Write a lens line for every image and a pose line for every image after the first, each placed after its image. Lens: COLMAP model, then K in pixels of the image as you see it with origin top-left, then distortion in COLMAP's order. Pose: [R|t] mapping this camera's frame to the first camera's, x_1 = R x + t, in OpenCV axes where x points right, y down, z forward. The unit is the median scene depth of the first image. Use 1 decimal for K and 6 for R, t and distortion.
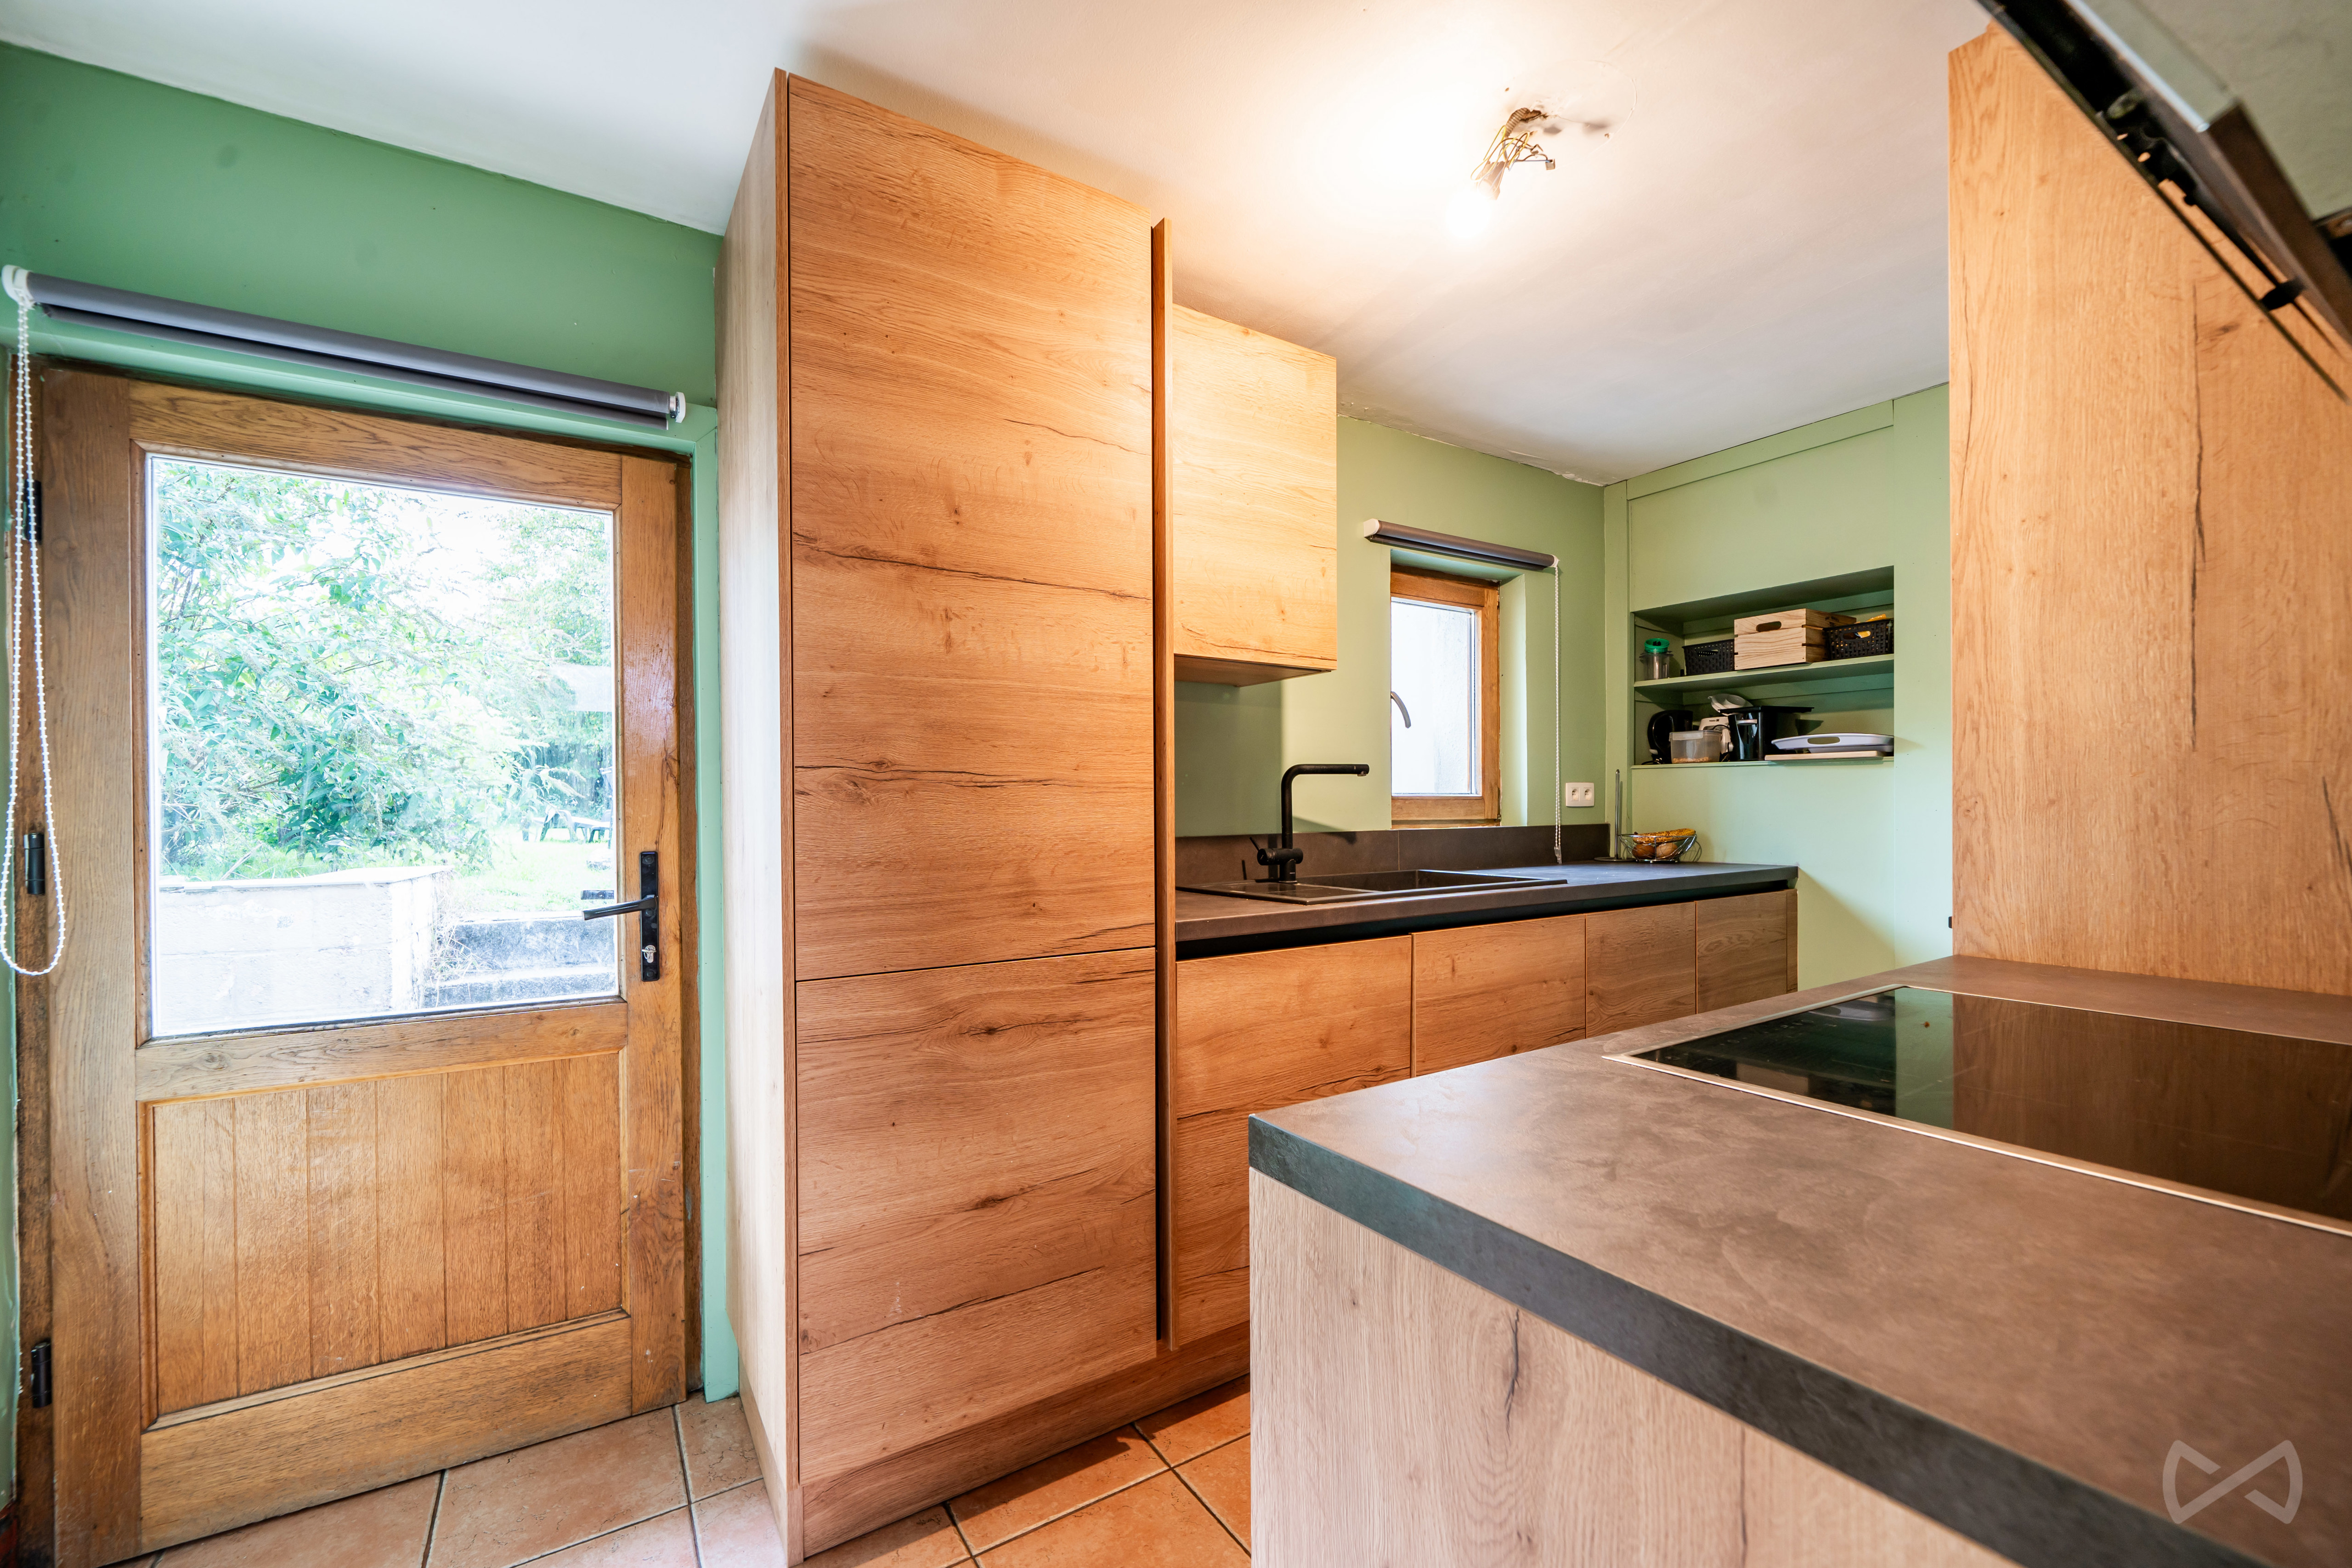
lens RADIAL K [[957.5, 0, 1168.3], [0, 957.5, 800.6], [0, 0, 1]] dist [-0.009396, 0.008877]
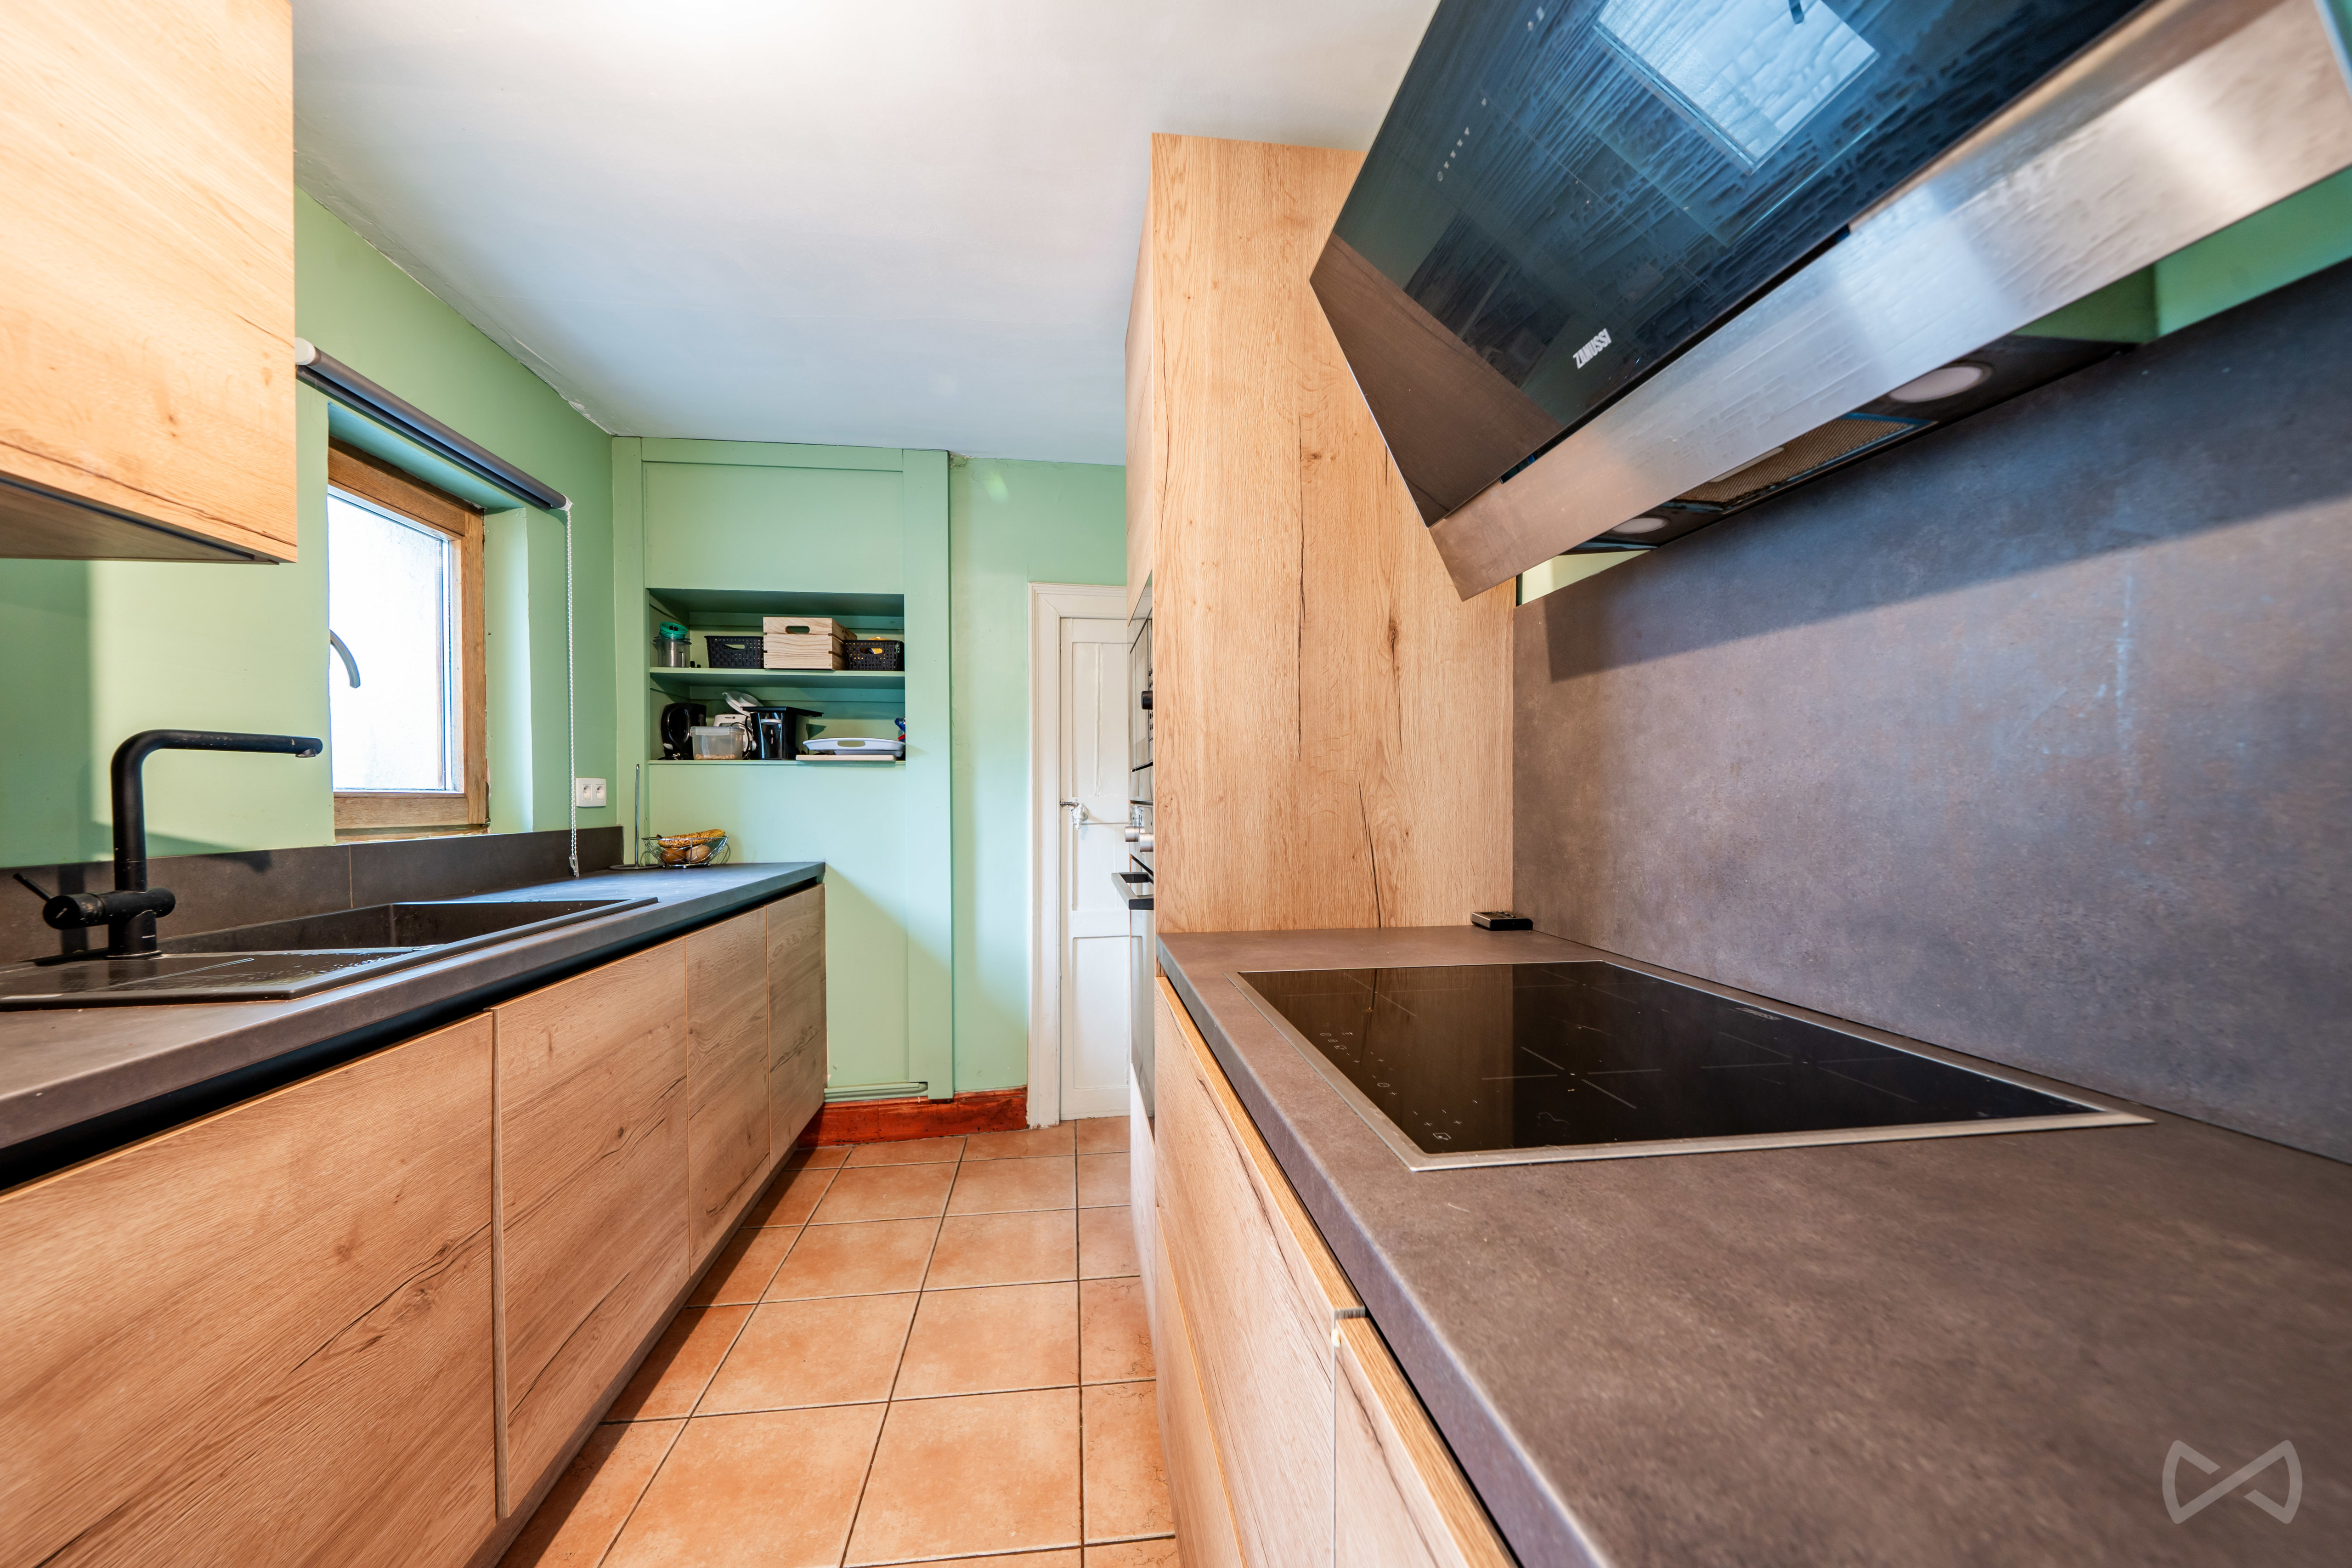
lens RADIAL K [[878.4, 0, 1170.1], [0, 878.4, 805.6], [0, 0, 1]] dist [-0.000499, -0.000008]
pose [[0.434489, -0.005119, 0.900663, -0.055421], [0.000904, 0.999986, 0.005247, 0.002166], [-0.900677, -0.001465, 0.434488, 0.271617]]
